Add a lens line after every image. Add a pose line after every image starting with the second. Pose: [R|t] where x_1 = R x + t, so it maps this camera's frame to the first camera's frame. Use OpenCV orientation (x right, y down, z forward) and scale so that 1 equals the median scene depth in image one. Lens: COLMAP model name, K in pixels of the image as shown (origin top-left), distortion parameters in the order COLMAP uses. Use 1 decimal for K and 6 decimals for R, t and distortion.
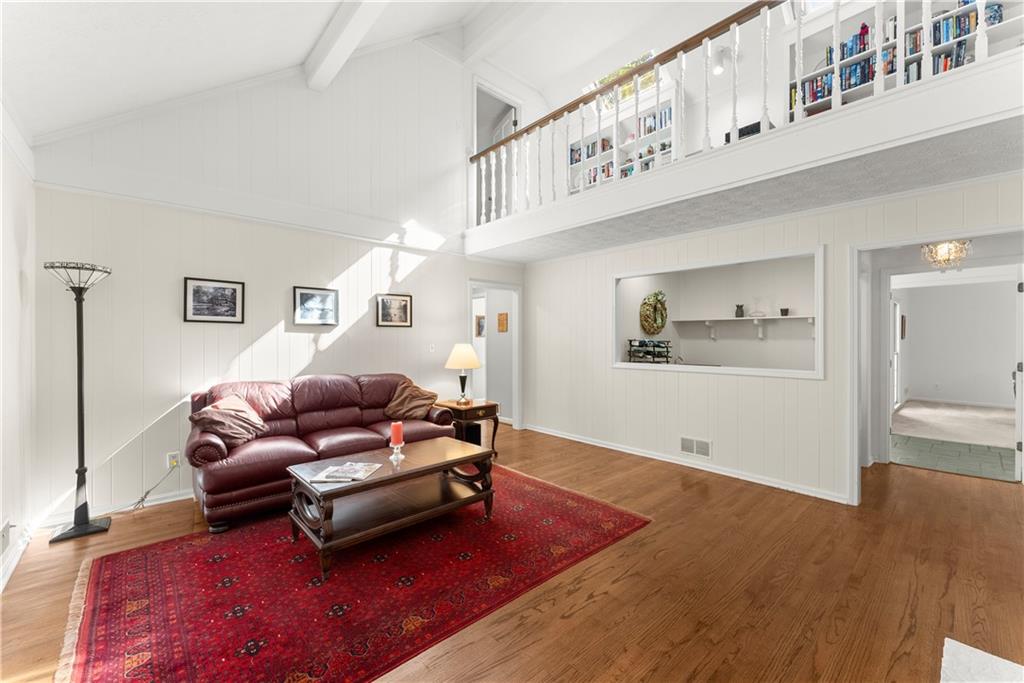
lens RADIAL K [[416.2, 0, 514.5], [0, 416.2, 342.5], [0, 0, 1]] dist [0.000972, -0.000236]
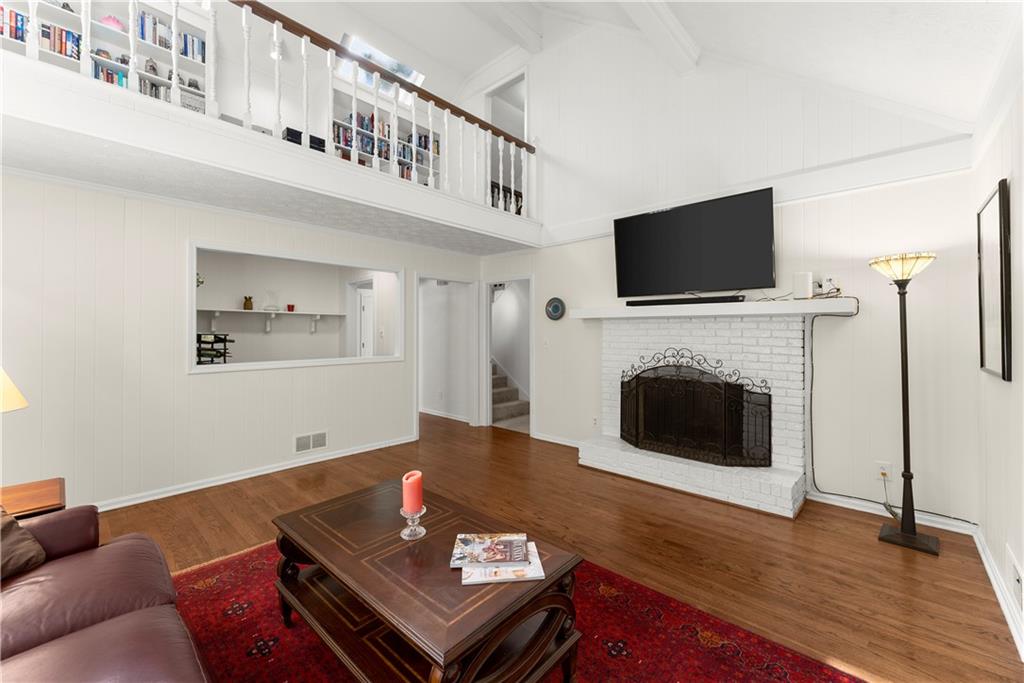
lens RADIAL K [[415.4, 0, 522.2], [0, 415.4, 329.0], [0, 0, 1]] dist [-0.001015, -0.000197]
pose [[-0.115336, 0.008012, 0.993294, -0.606956], [0.008000, 0.999943, -0.007137, -0.005865], [-0.993294, 0.007123, -0.115394, 0.621683]]
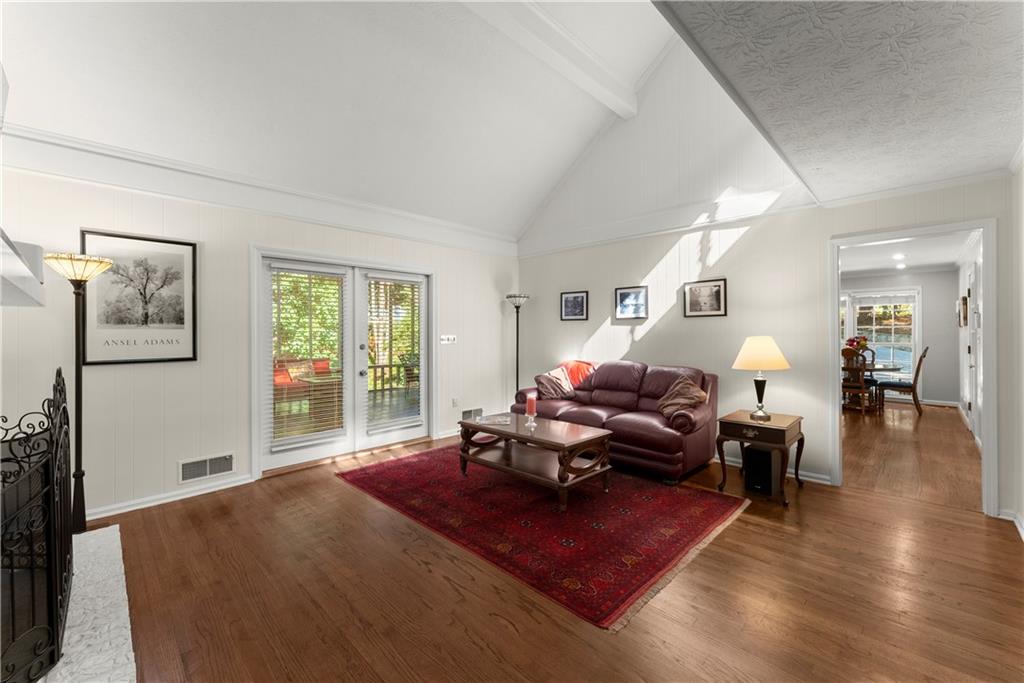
lens RADIAL K [[416.2, 0, 514.5], [0, 416.2, 342.5], [0, 0, 1]] dist [0.000972, -0.000236]
pose [[0.055509, 0.024529, -0.998157, 0.657093], [-0.002289, 0.999699, 0.024439, -0.003397], [0.998456, 0.000928, 0.055549, 0.596374]]
